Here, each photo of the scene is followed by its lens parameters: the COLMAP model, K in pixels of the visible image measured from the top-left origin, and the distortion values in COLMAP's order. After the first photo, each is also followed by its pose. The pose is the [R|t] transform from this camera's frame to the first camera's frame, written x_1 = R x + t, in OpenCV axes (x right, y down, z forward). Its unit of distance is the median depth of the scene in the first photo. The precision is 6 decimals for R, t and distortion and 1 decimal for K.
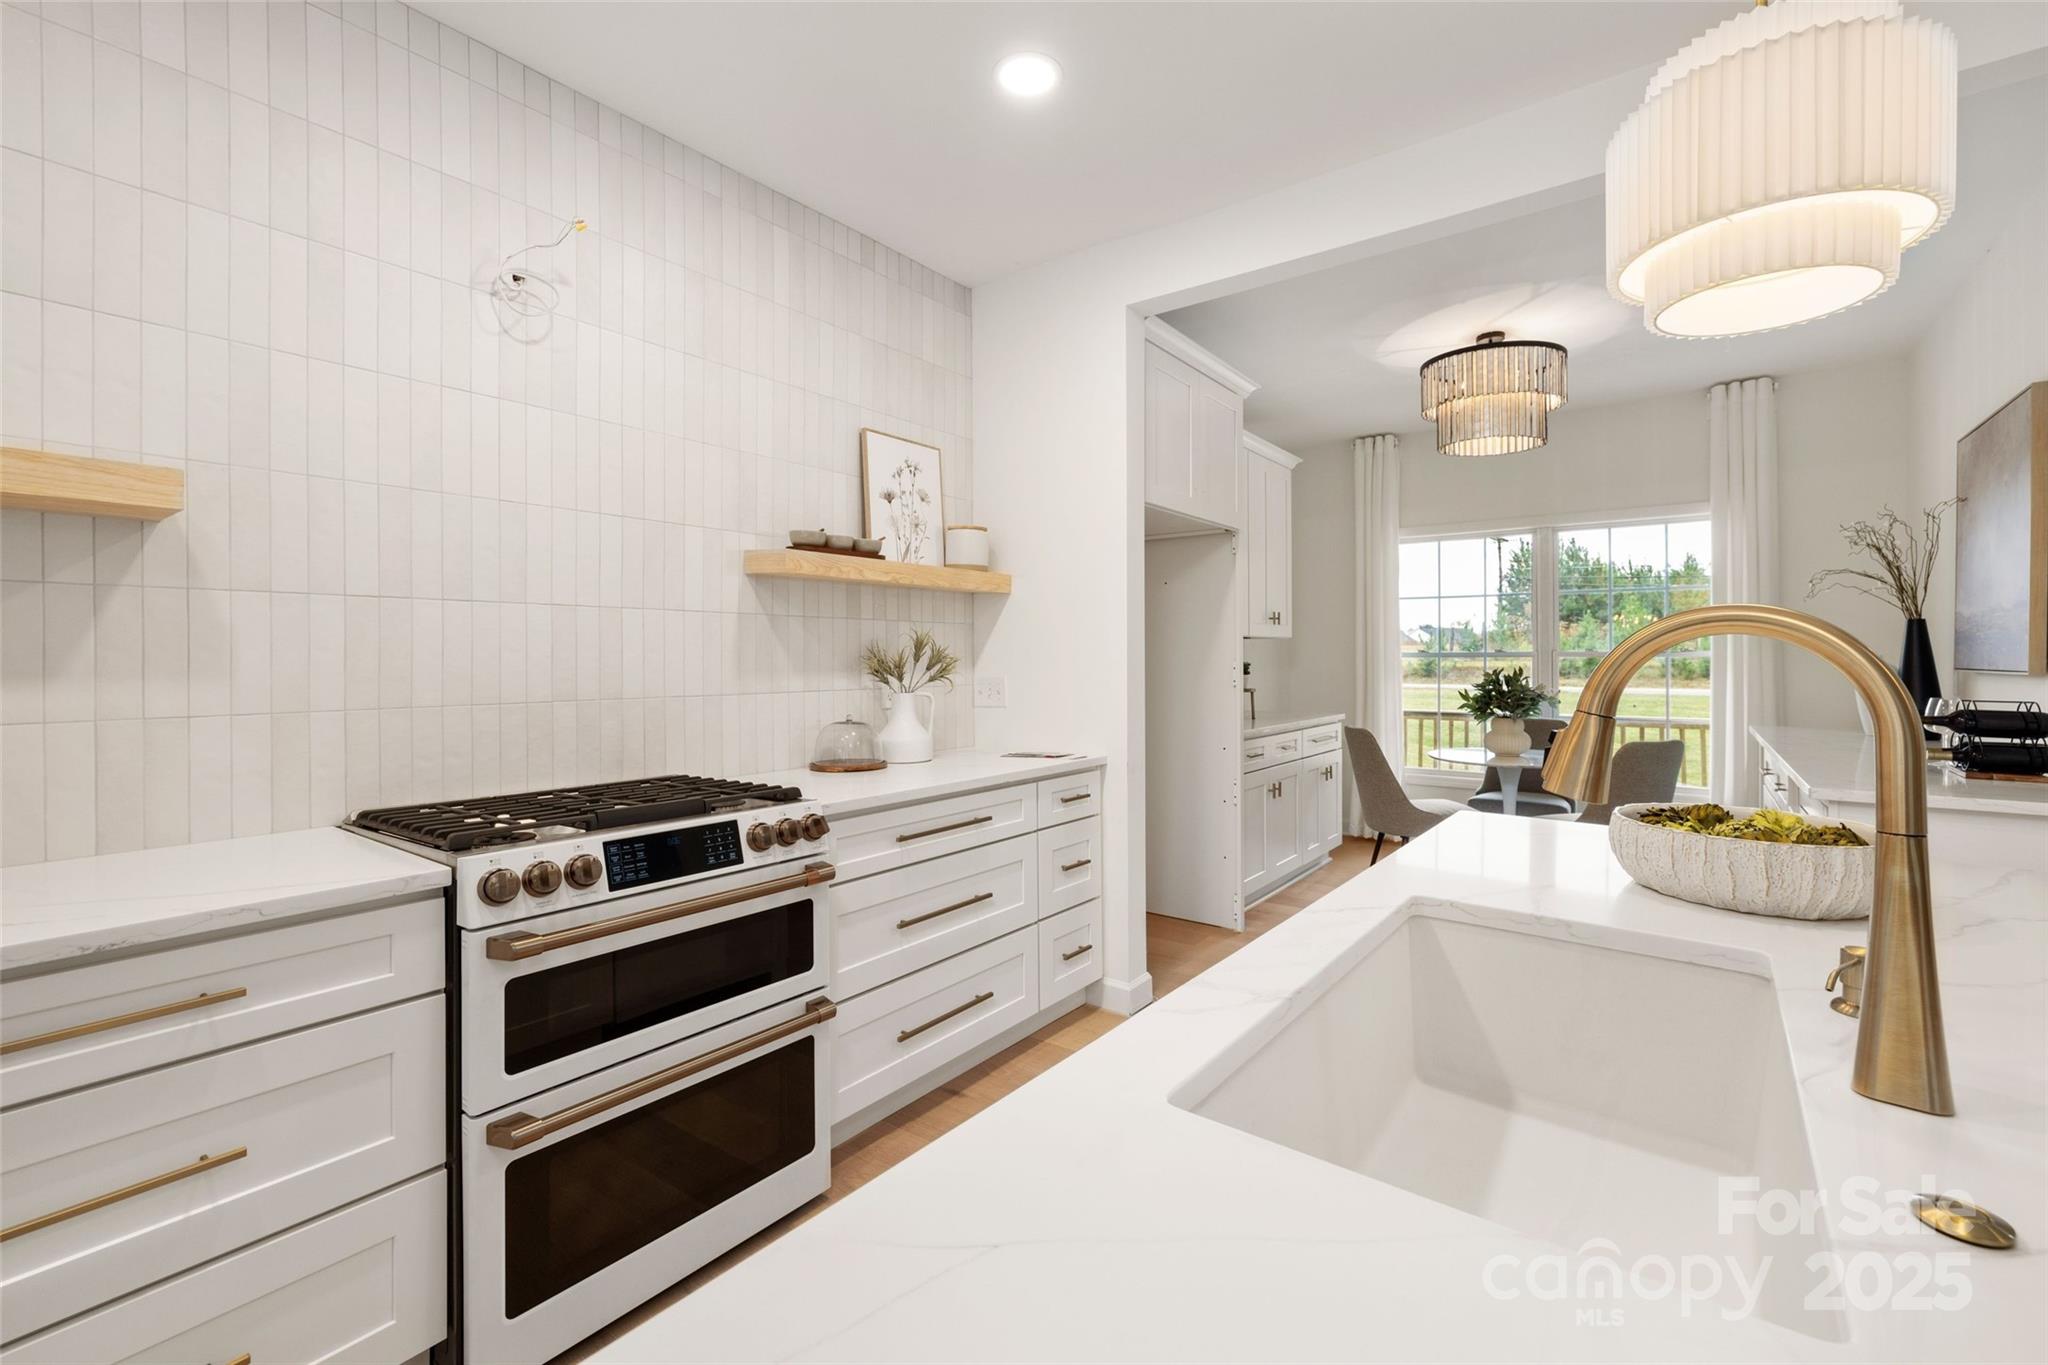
lens RADIAL K [[866.4, 0, 1025.4], [0, 866.4, 658.4], [0, 0, 1]] dist [0.001936, 0.000230]
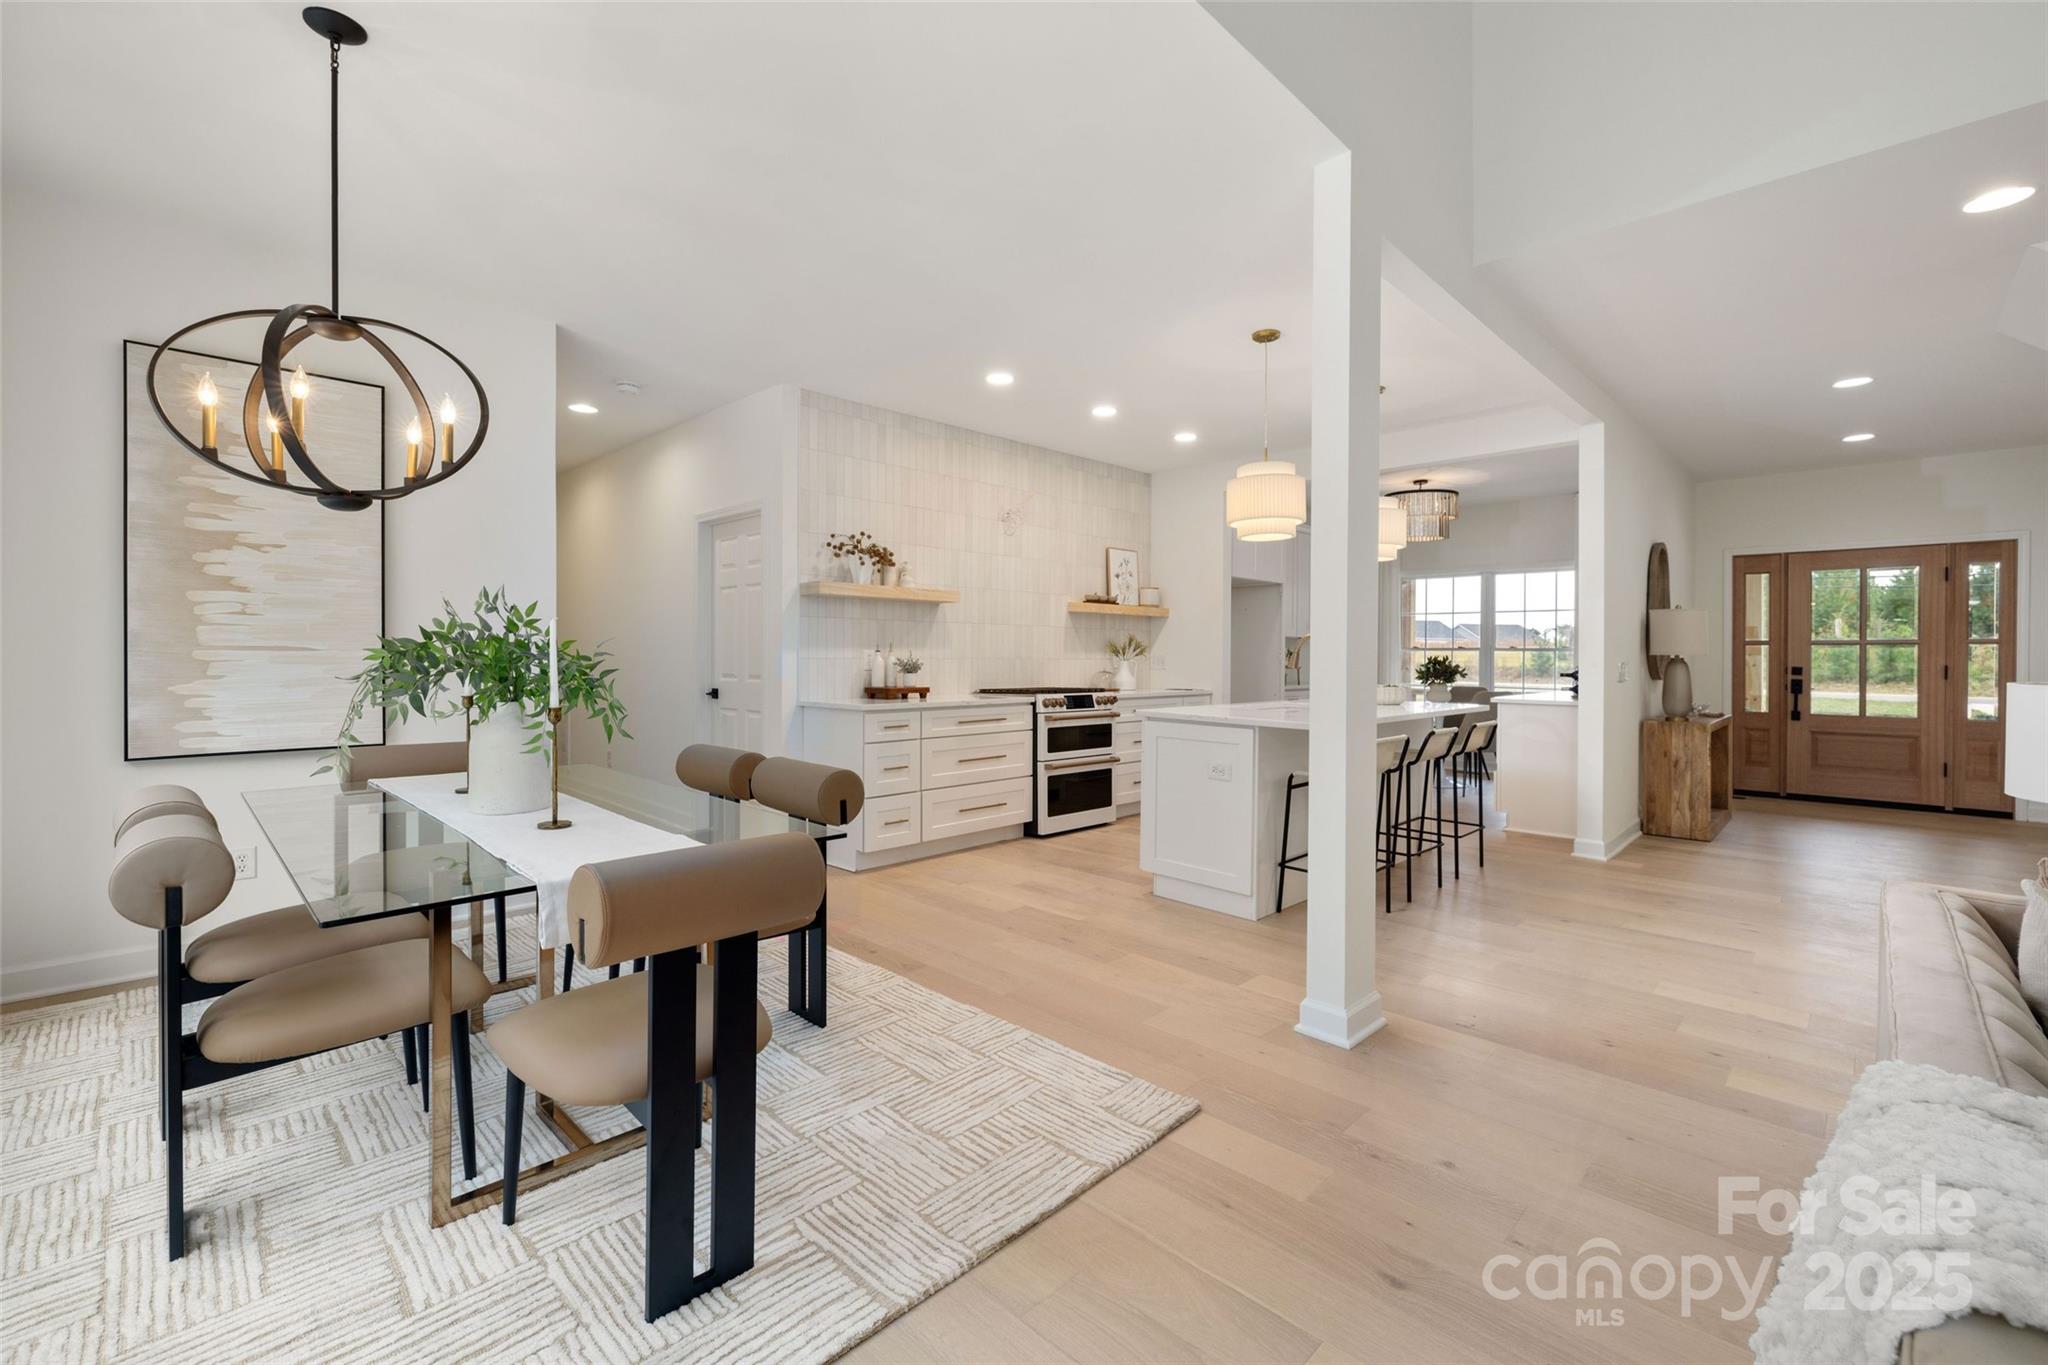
lens RADIAL K [[866.4, 0, 1020.9], [0, 866.4, 669.4], [0, 0, 1]] dist [0.001936, 0.000230]
pose [[0.991178, 0.008449, -0.132266, -0.117266], [-0.006957, 0.999907, 0.011735, 0.040291], [0.132353, -0.010711, 0.991145, -1.465300]]
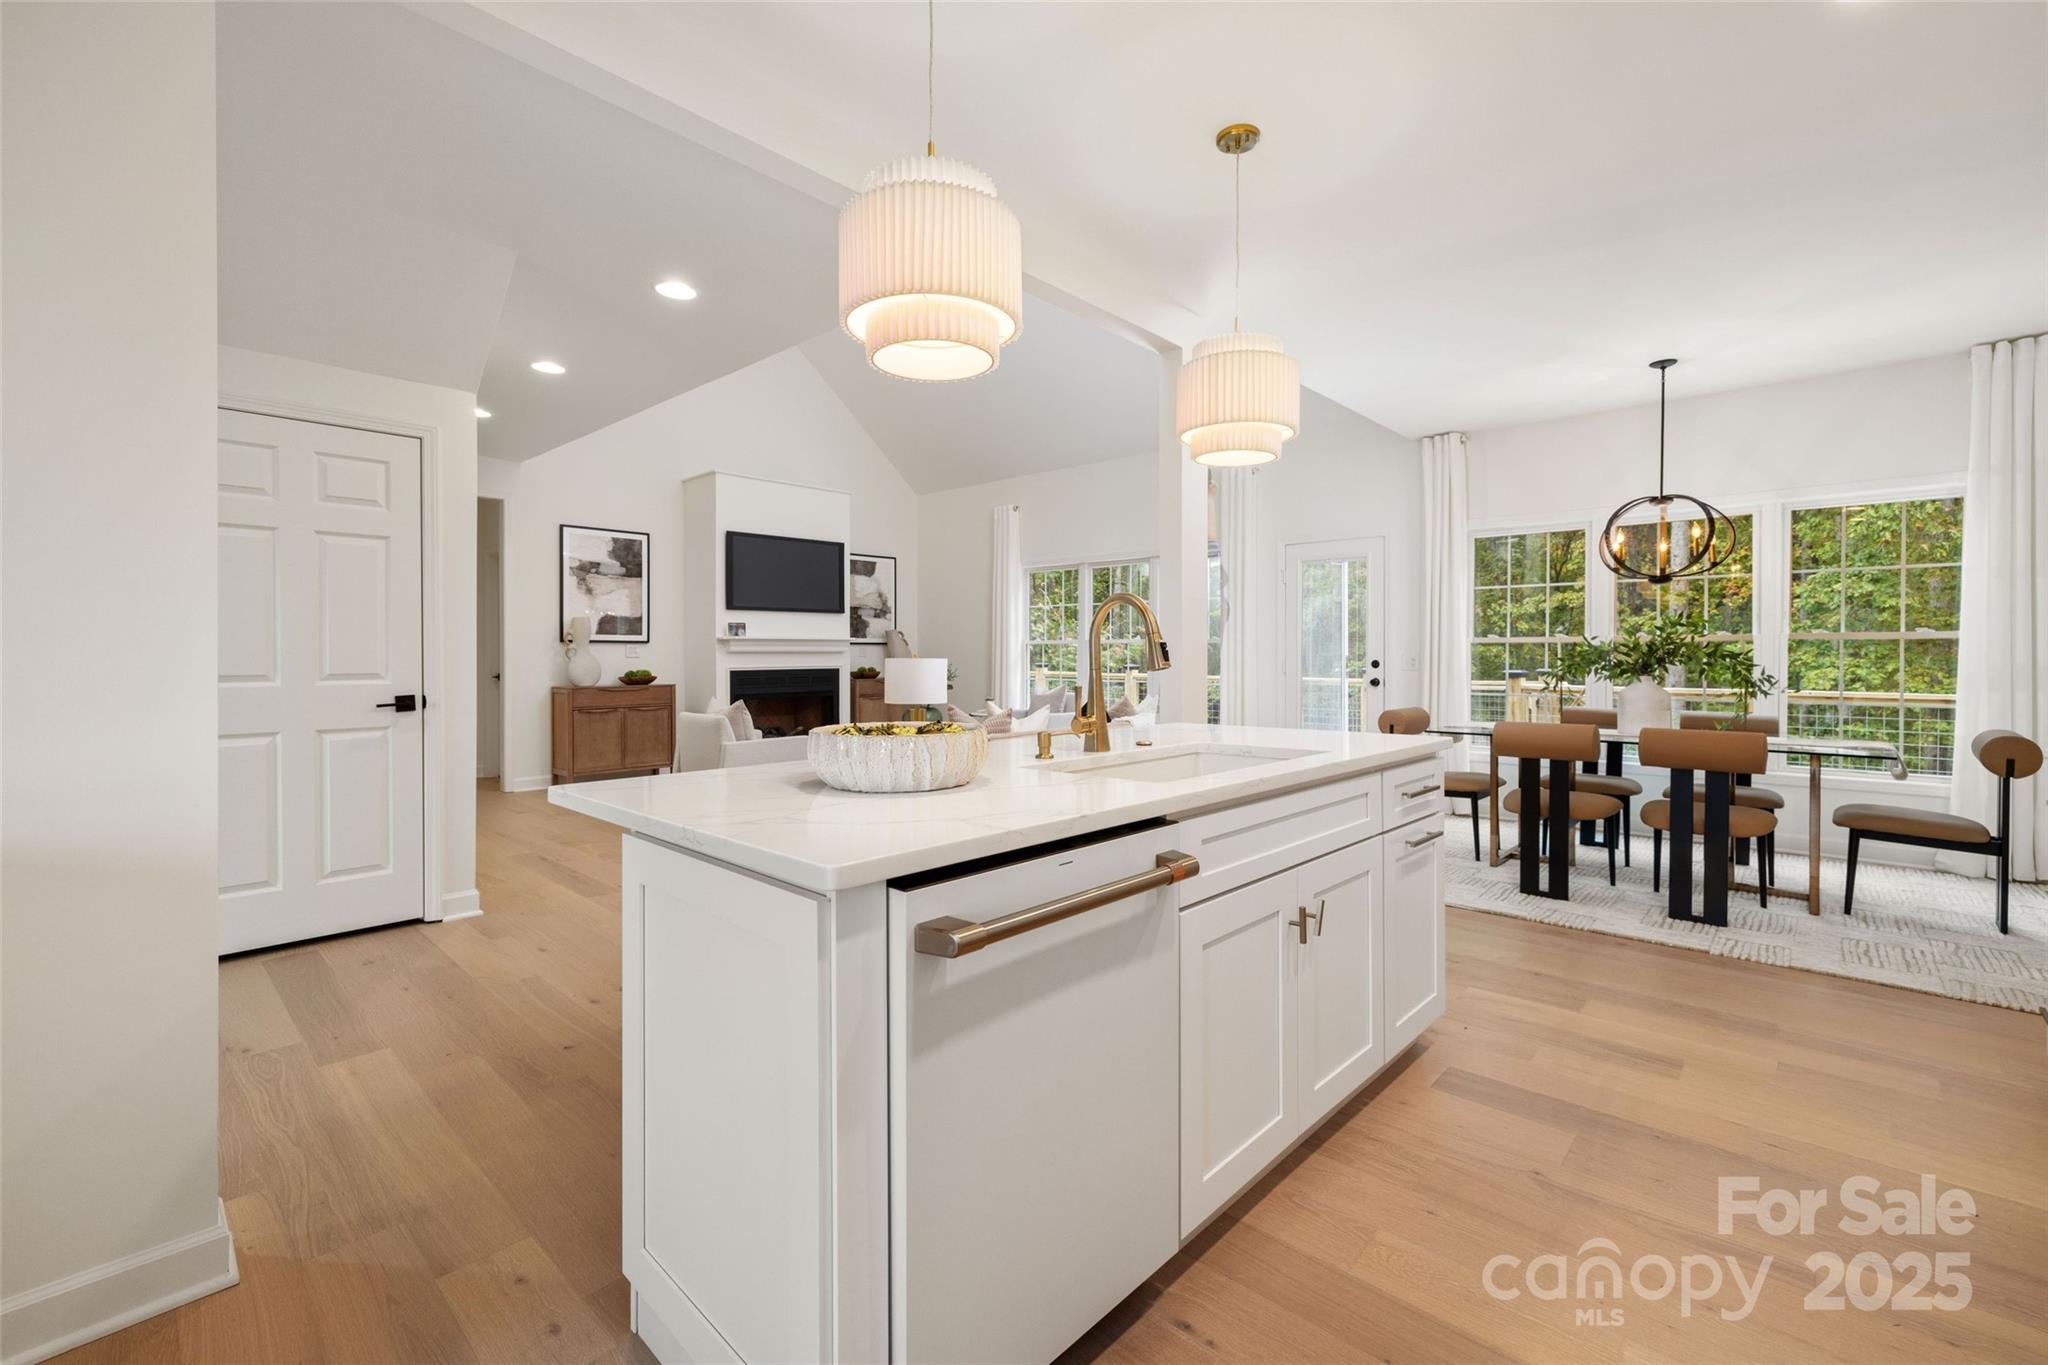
lens RADIAL K [[866.4, 0, 1028.5], [0, 866.4, 664.9], [0, 0, 1]] dist [0.001936, 0.000230]
pose [[-0.994900, 0.000151, 0.100865, 0.232445], [0.001794, 0.999867, 0.016194, 0.037411], [-0.100849, 0.016293, -0.994768, 1.063137]]
